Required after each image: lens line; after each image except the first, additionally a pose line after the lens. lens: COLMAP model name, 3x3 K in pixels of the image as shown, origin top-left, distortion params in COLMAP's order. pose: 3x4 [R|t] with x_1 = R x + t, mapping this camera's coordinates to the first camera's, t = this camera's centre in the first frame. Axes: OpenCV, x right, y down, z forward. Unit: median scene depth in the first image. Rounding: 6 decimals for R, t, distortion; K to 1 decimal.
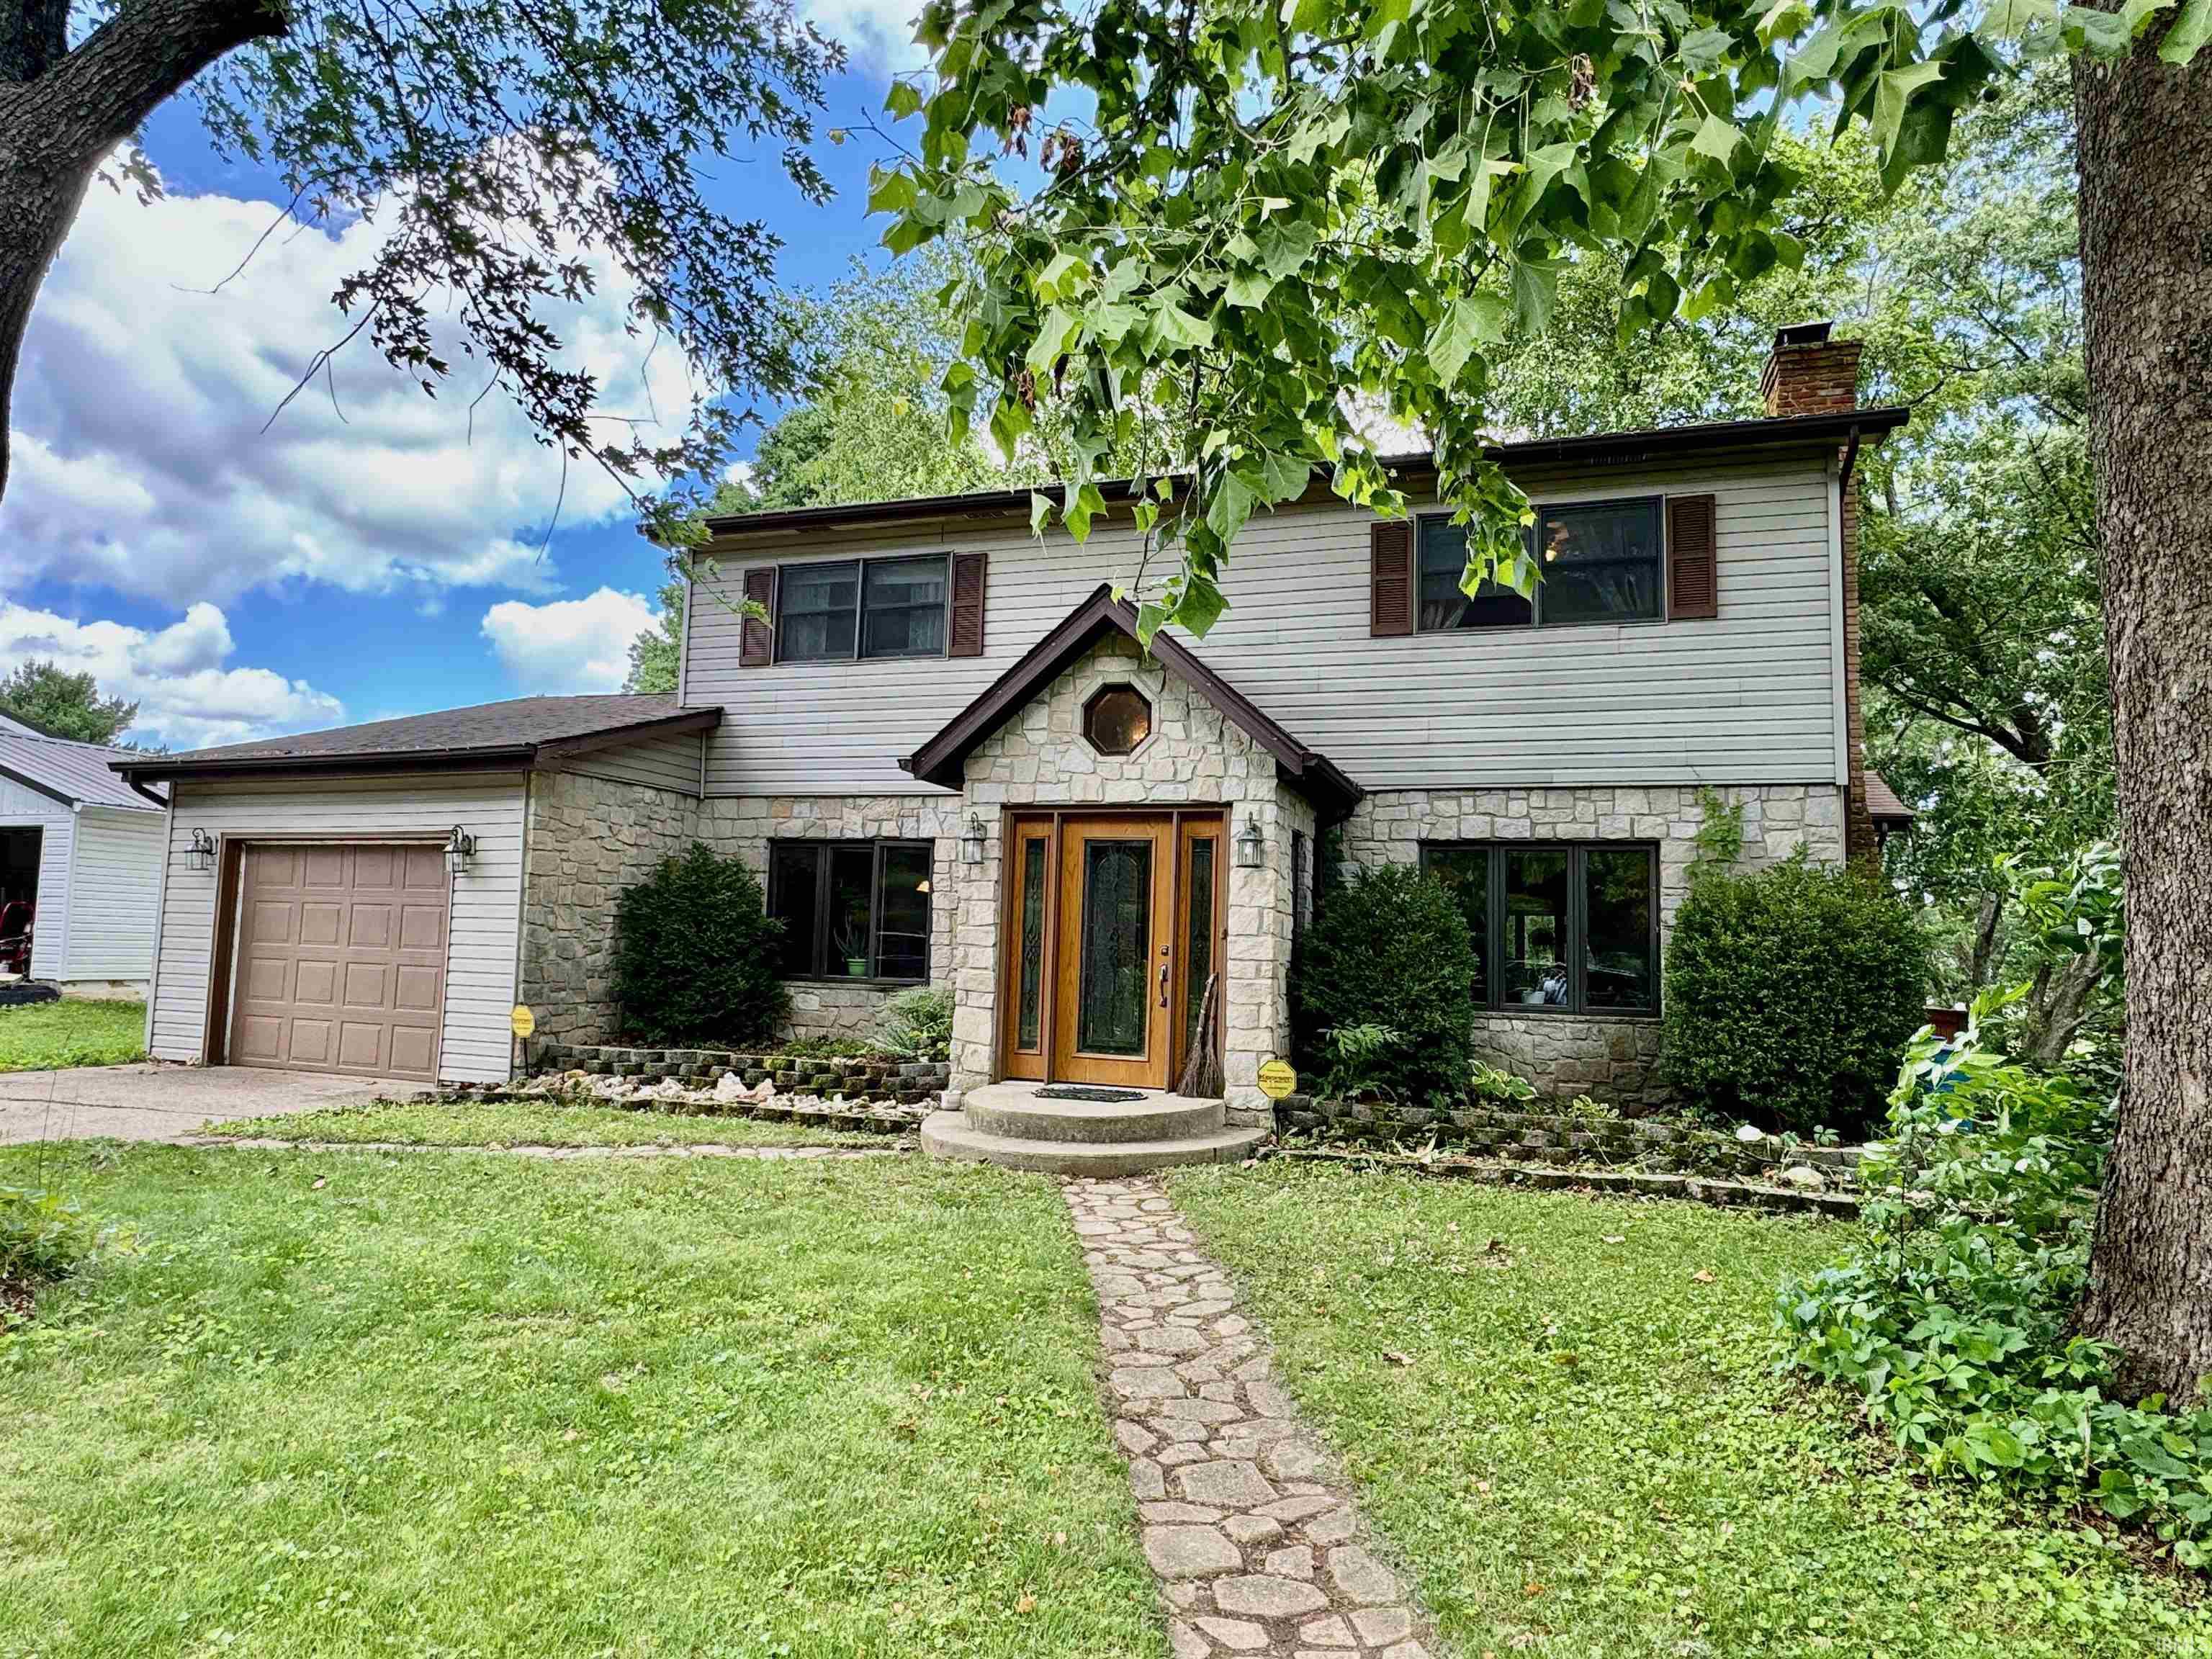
lens RADIAL K [[1297.7, 0, 1114.1], [0, 1297.7, 834.3], [0, 0, 1]] dist [0.005789, -0.000198]
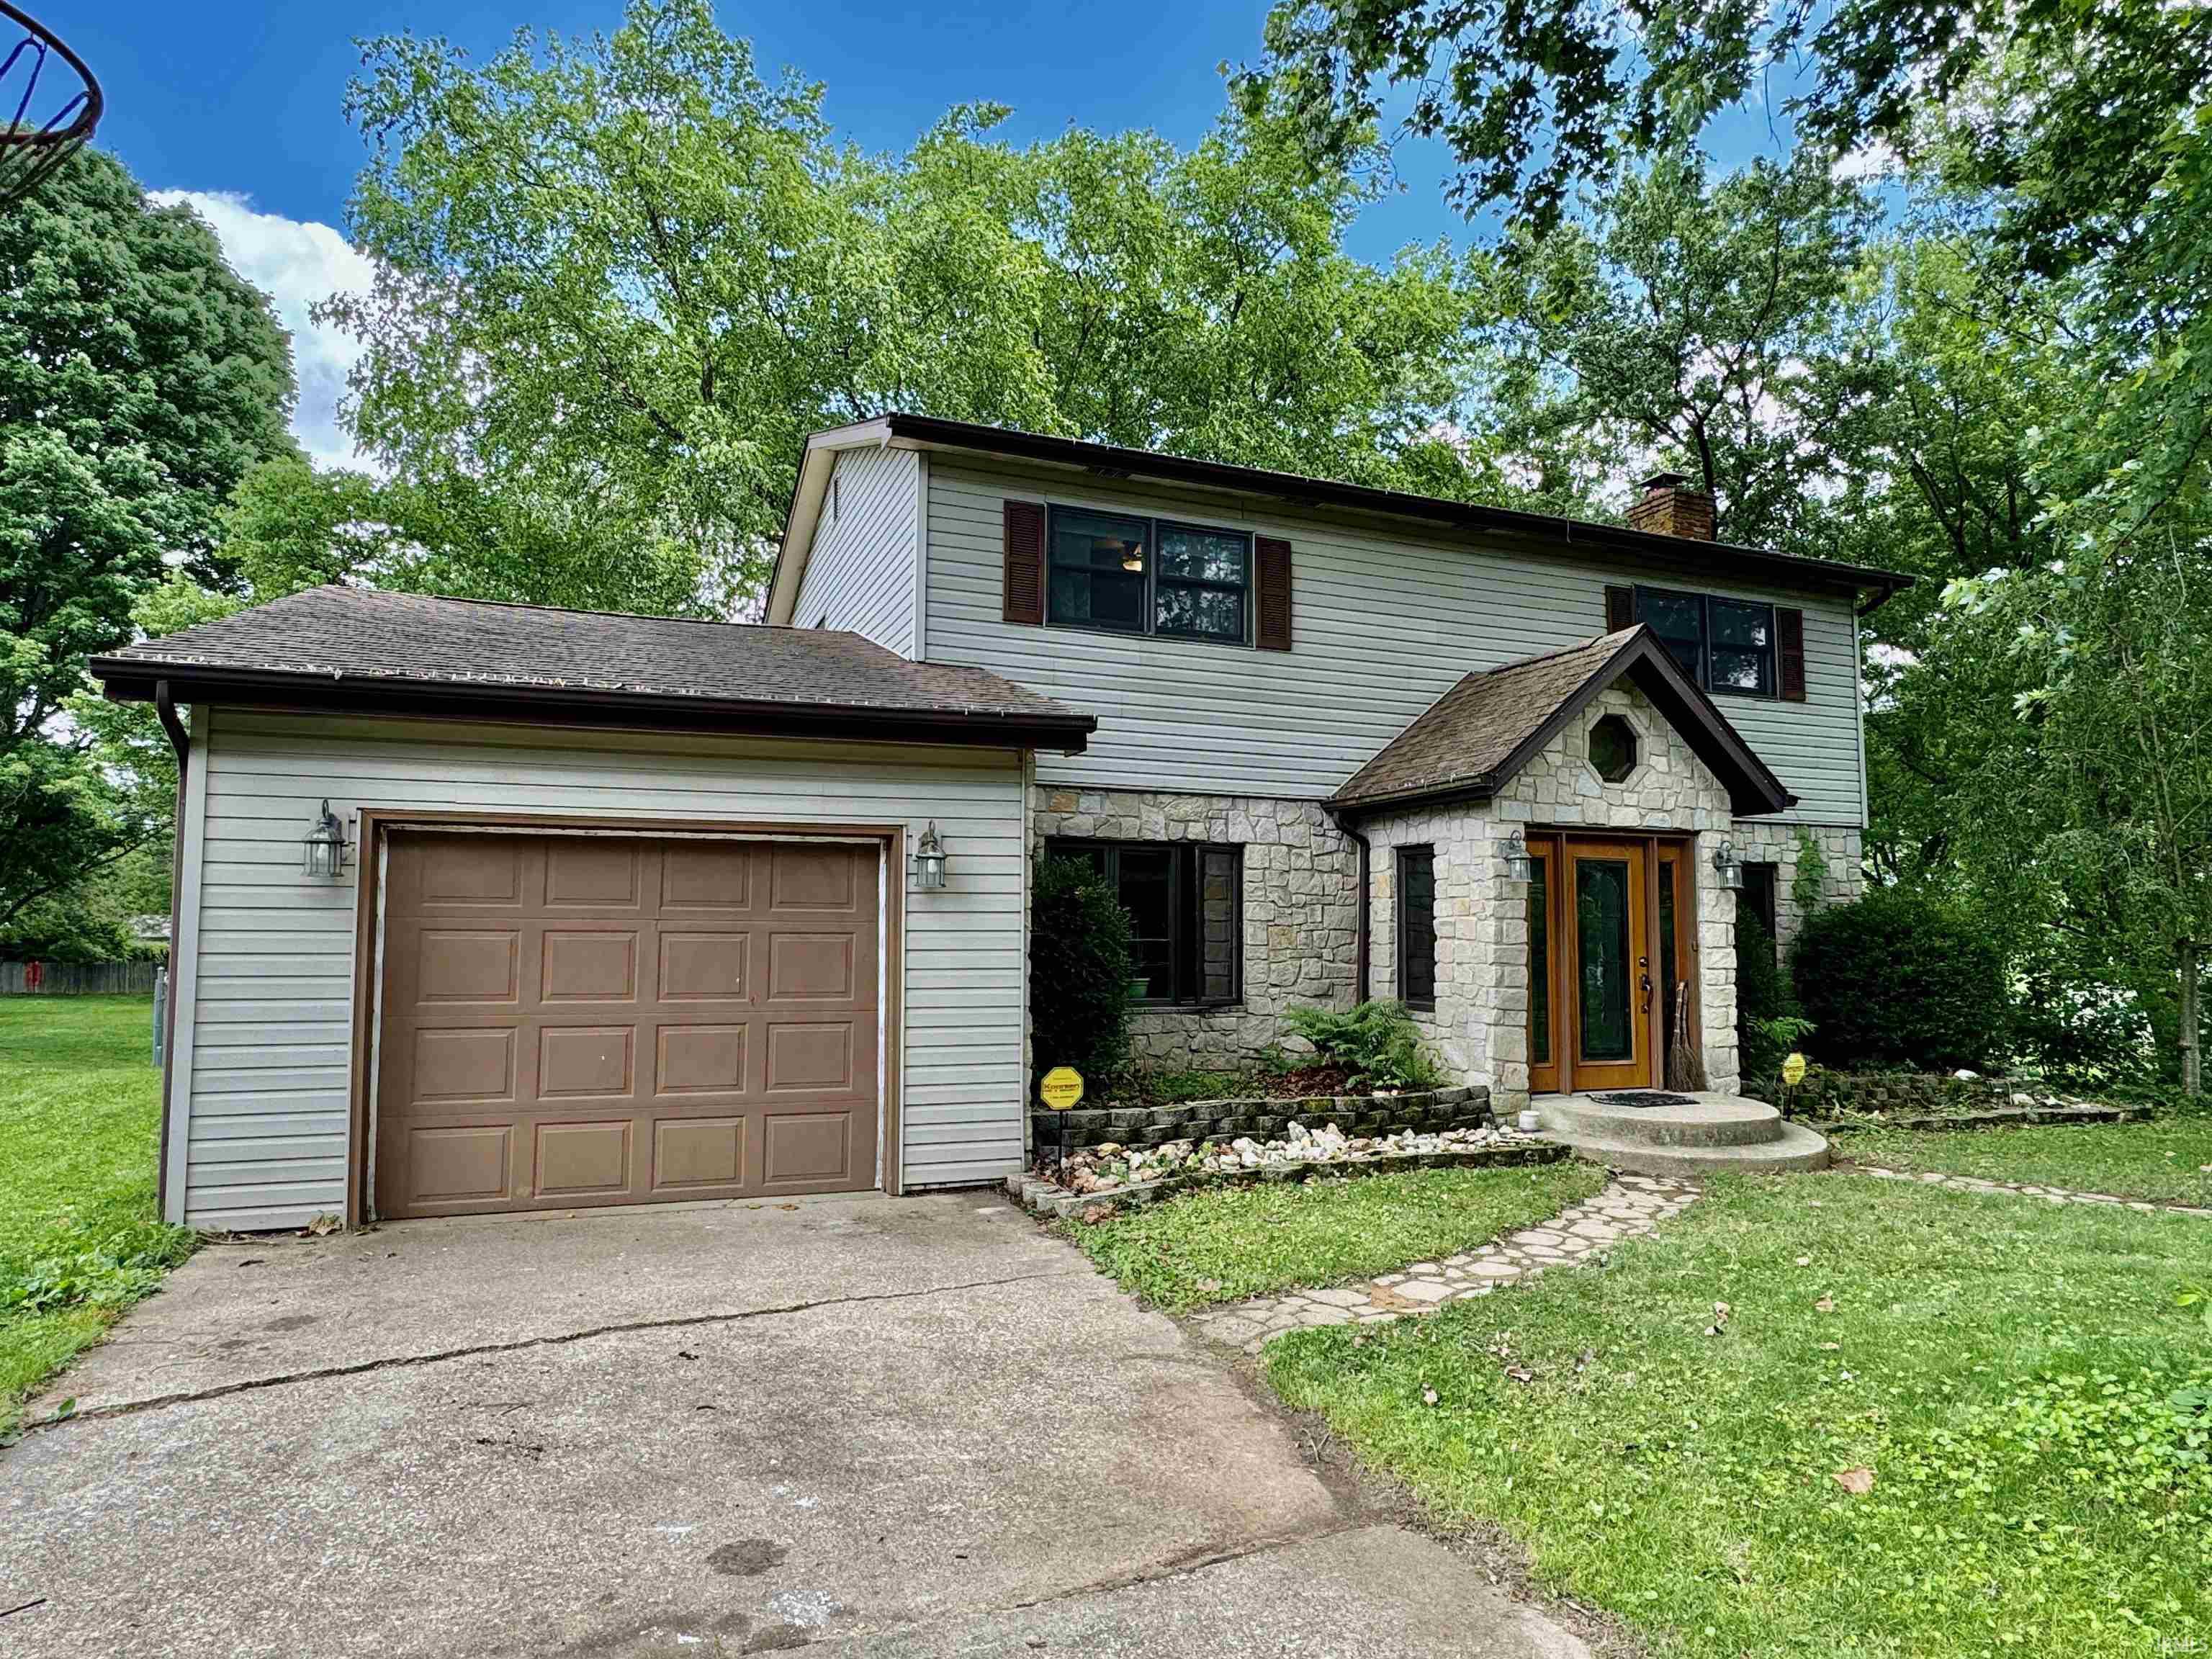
lens RADIAL K [[1297.7, 0, 1112.9], [0, 1297.7, 829.0], [0, 0, 1]] dist [0.005789, -0.000198]
pose [[0.749075, 0.026380, 0.661960, -0.908246], [-0.043547, 0.999007, 0.009466, -0.012763], [-0.661052, -0.035917, 0.749480, 0.415518]]
